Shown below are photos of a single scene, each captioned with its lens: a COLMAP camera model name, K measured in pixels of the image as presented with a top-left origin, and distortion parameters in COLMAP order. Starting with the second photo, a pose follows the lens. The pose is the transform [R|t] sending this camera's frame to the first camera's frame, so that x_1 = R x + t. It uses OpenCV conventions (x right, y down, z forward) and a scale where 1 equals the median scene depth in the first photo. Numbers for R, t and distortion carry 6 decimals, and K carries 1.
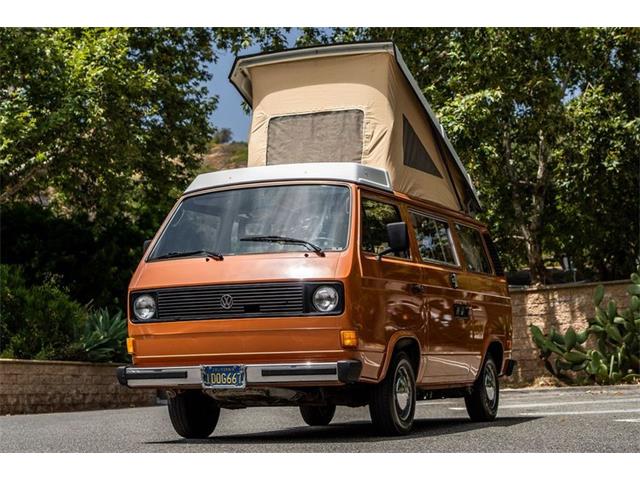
lens RADIAL K [[1438.3, 0, 319.4], [0, 1438.3, 258.5], [0, 0, 1]] dist [0.000328, -0.494412]
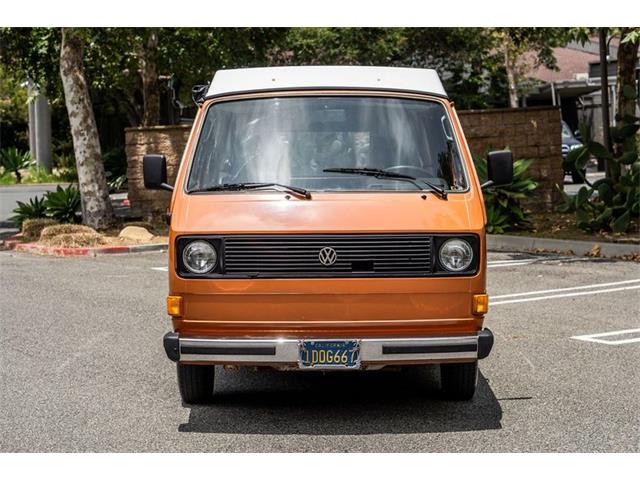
lens RADIAL K [[1363.4, 0, 318.7], [0, 1363.4, 247.3], [0, 0, 1]] dist [0.089426, -0.281392]
pose [[0.926882, -0.011648, 0.375173, -0.302050], [-0.044294, 0.989140, 0.140141, -0.068070], [-0.372731, -0.146512, 0.916300, 0.288419]]
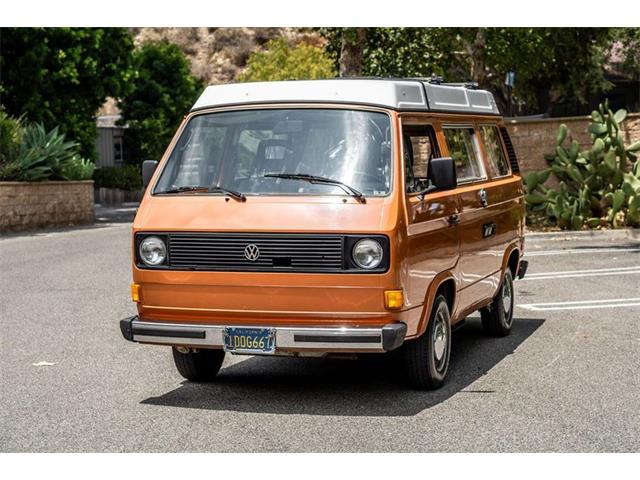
lens RADIAL K [[1399.2, 0, 367.9], [0, 1399.2, 239.1], [0, 0, 1]] dist [-0.013144, -0.057176]
pose [[0.995212, 0.008767, 0.097351, -0.067546], [-0.022753, 0.989389, 0.143496, -0.088399], [-0.095060, -0.145023, 0.984851, 0.142522]]
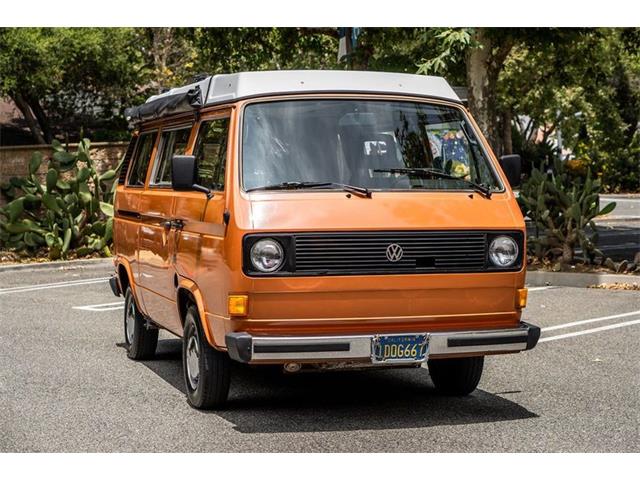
lens RADIAL K [[1363.4, 0, 318.7], [0, 1363.4, 247.3], [0, 0, 1]] dist [0.089426, -0.281392]
pose [[0.790572, -0.008767, 0.612306, -0.488839], [-0.064519, 0.993140, 0.097522, -0.038368], [-0.608961, -0.116604, 0.784583, 0.382097]]
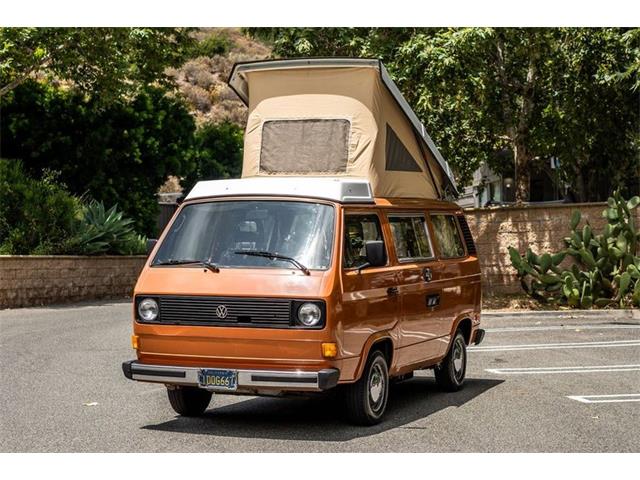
lens RADIAL K [[1442.3, 0, 320.8], [0, 1442.3, 310.7], [0, 0, 1]] dist [-0.032738, -0.395286]
pose [[0.999532, 0.028969, 0.009855, 0.001734], [-0.030061, 0.989776, 0.139425, -0.114494], [-0.005715, -0.139656, 0.990184, -0.103603]]
